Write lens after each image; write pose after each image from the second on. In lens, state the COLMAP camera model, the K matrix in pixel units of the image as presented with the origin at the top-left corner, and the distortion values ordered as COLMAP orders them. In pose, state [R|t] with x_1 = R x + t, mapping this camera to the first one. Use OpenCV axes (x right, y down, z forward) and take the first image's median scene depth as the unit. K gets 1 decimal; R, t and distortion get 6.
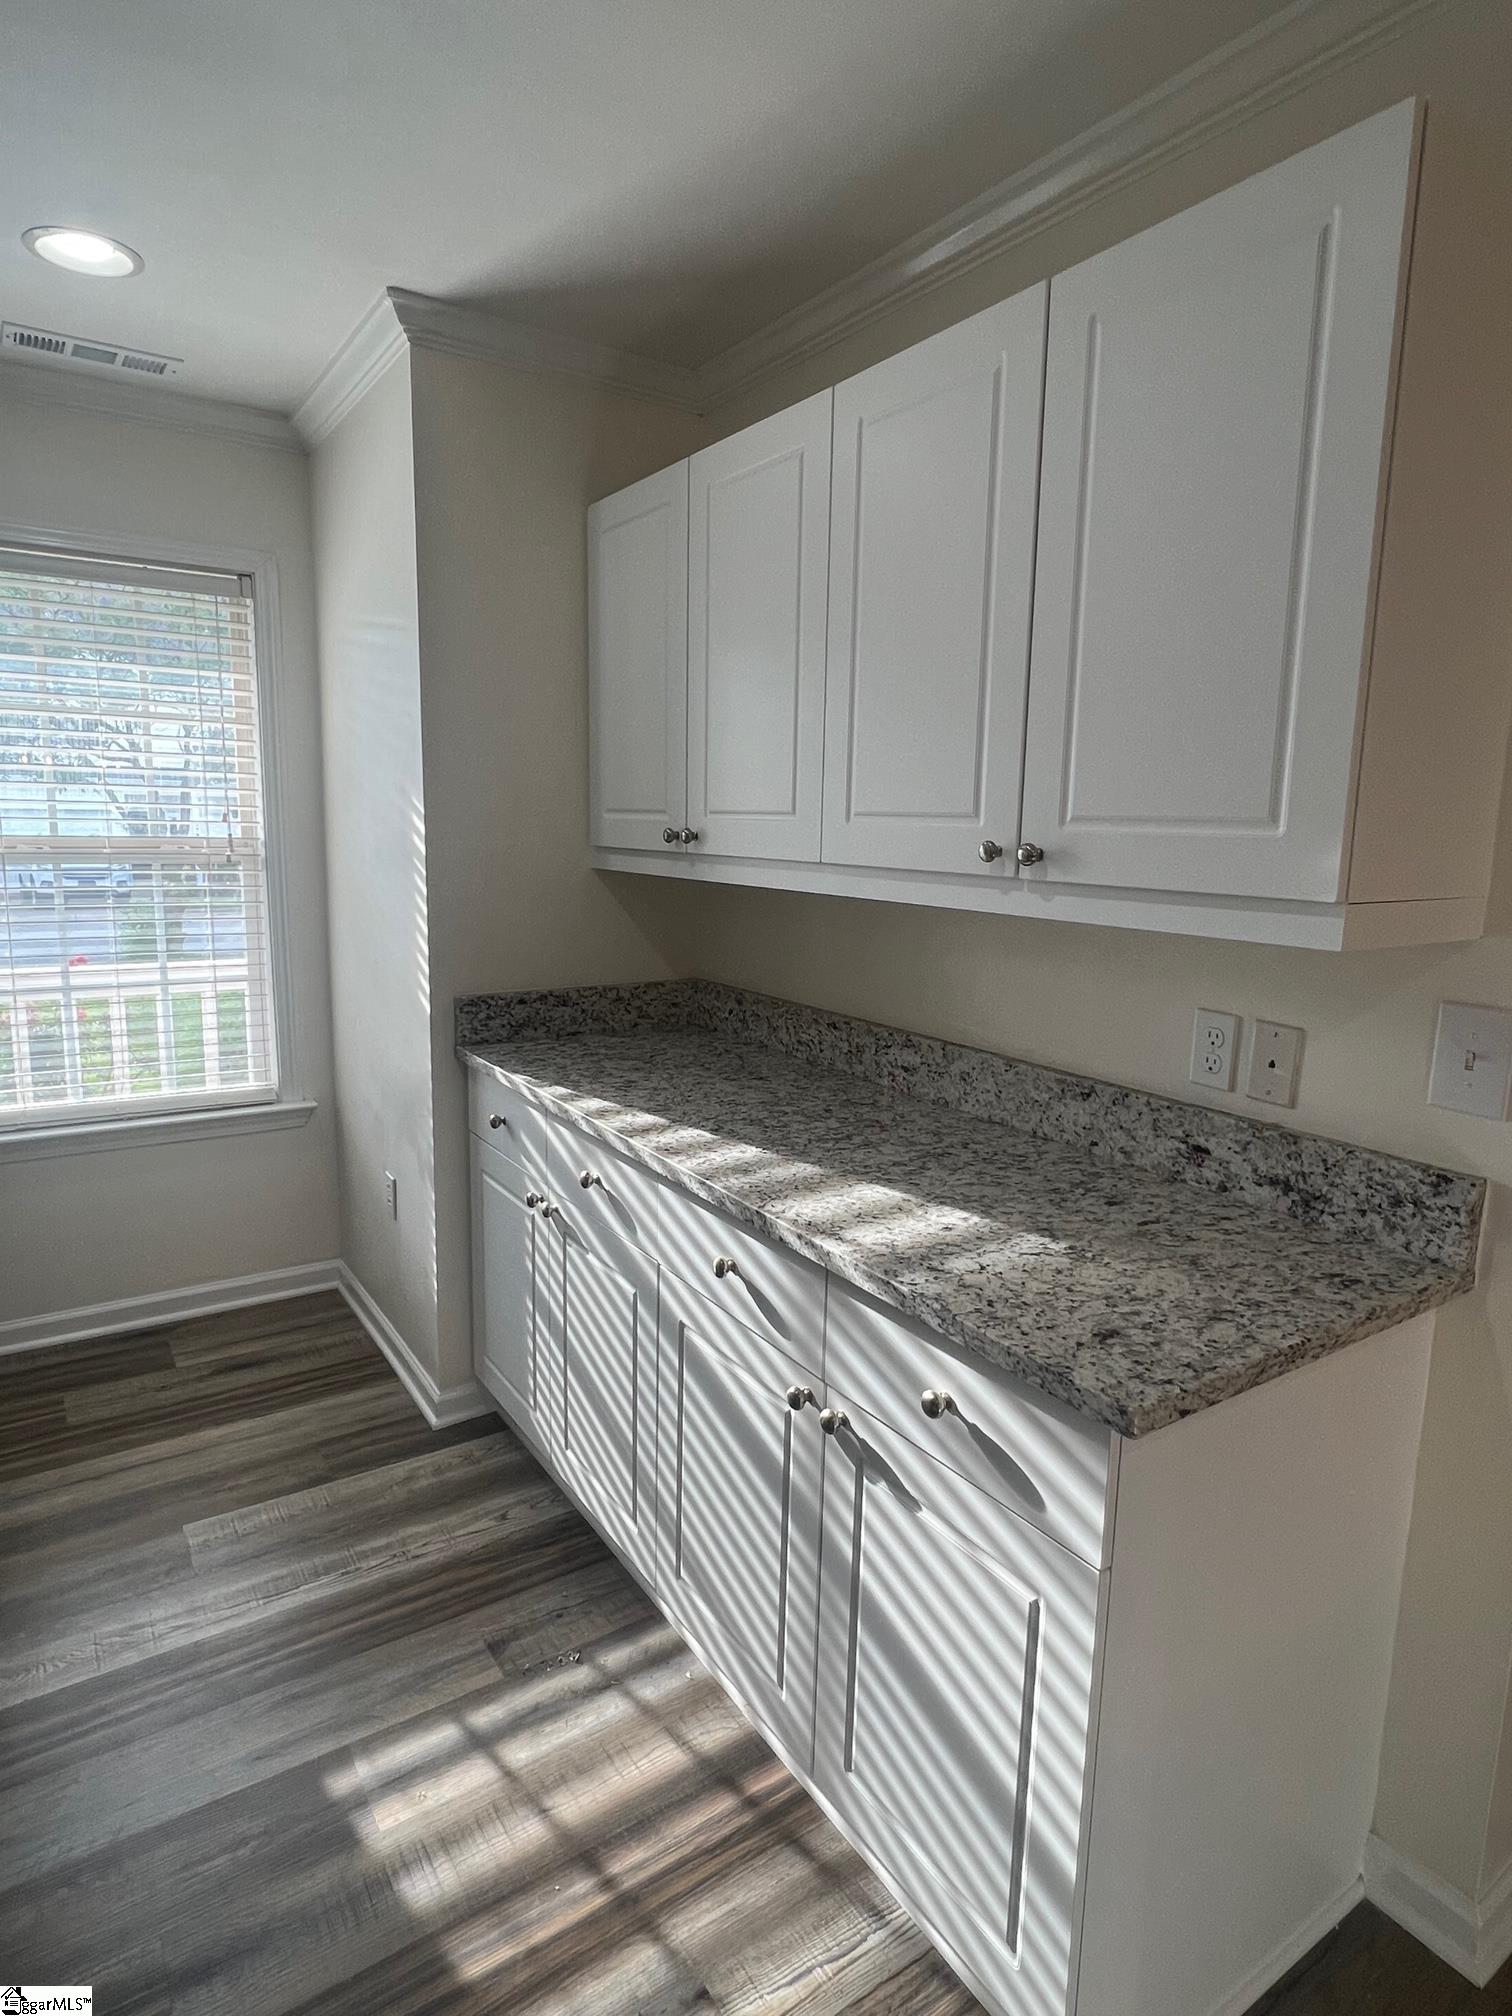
lens RADIAL K [[1117.4, 0, 756.0], [0, 1117.4, 1008.4], [0, 0, 1]] dist [0.001080, 0.000202]
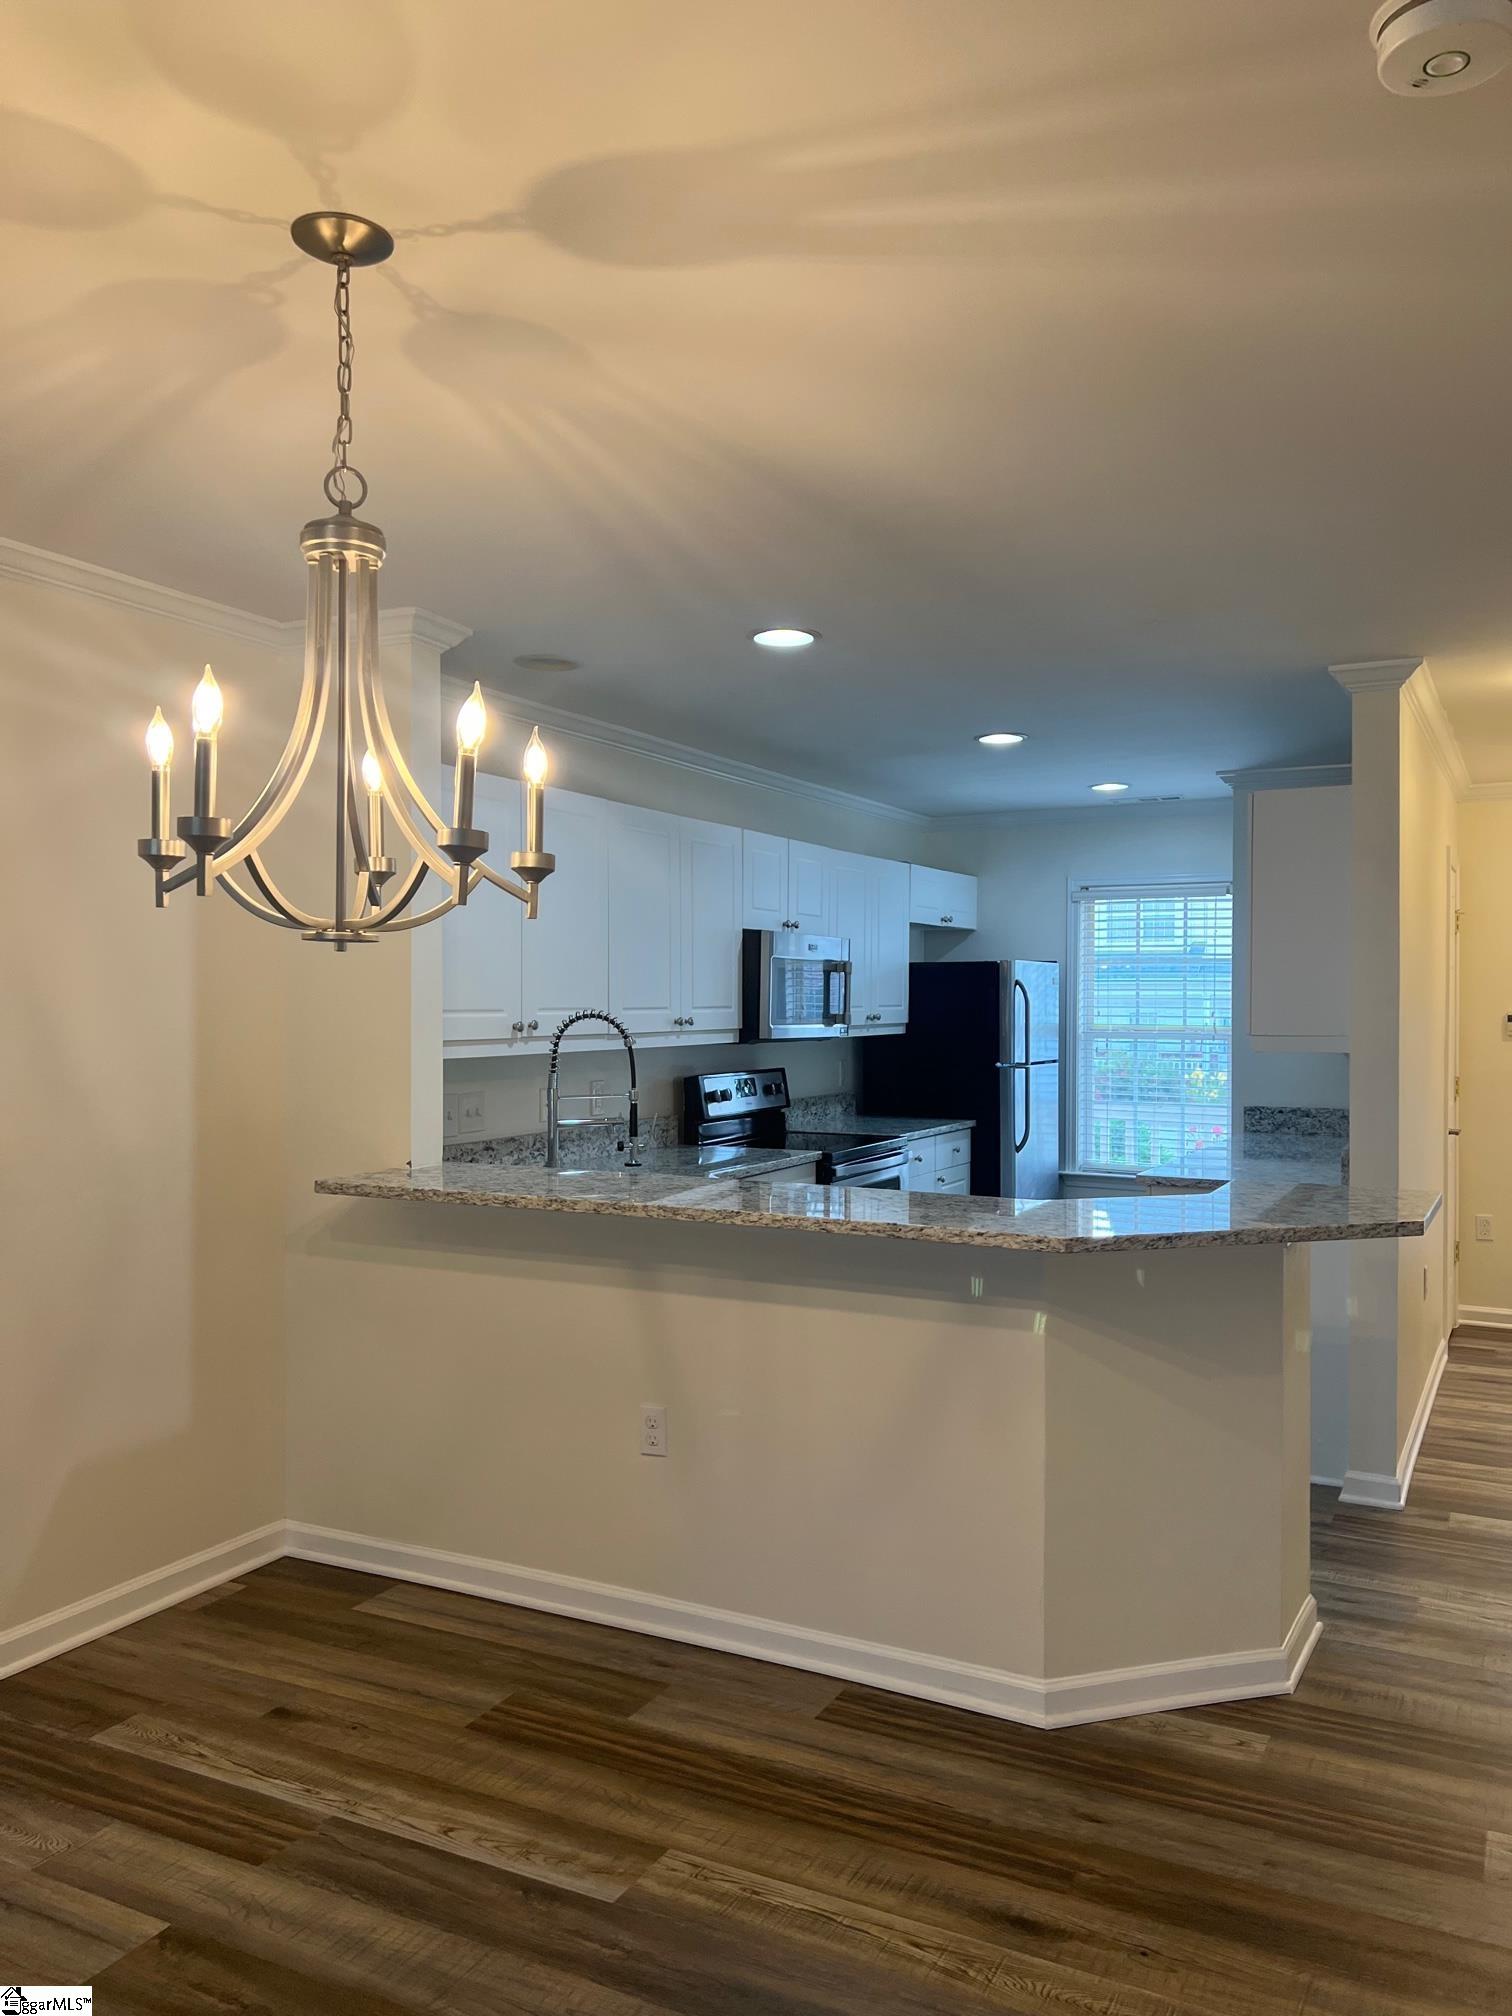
lens RADIAL K [[1537.1, 0, 757.0], [0, 1537.1, 1006.2], [0, 0, 1]] dist [-0.000683, -0.000373]
pose [[-0.484518, -0.021273, 0.874523, -1.350362], [0.132806, 0.986328, 0.097572, -0.268841], [-0.864641, 0.163417, -0.475068, 1.418863]]
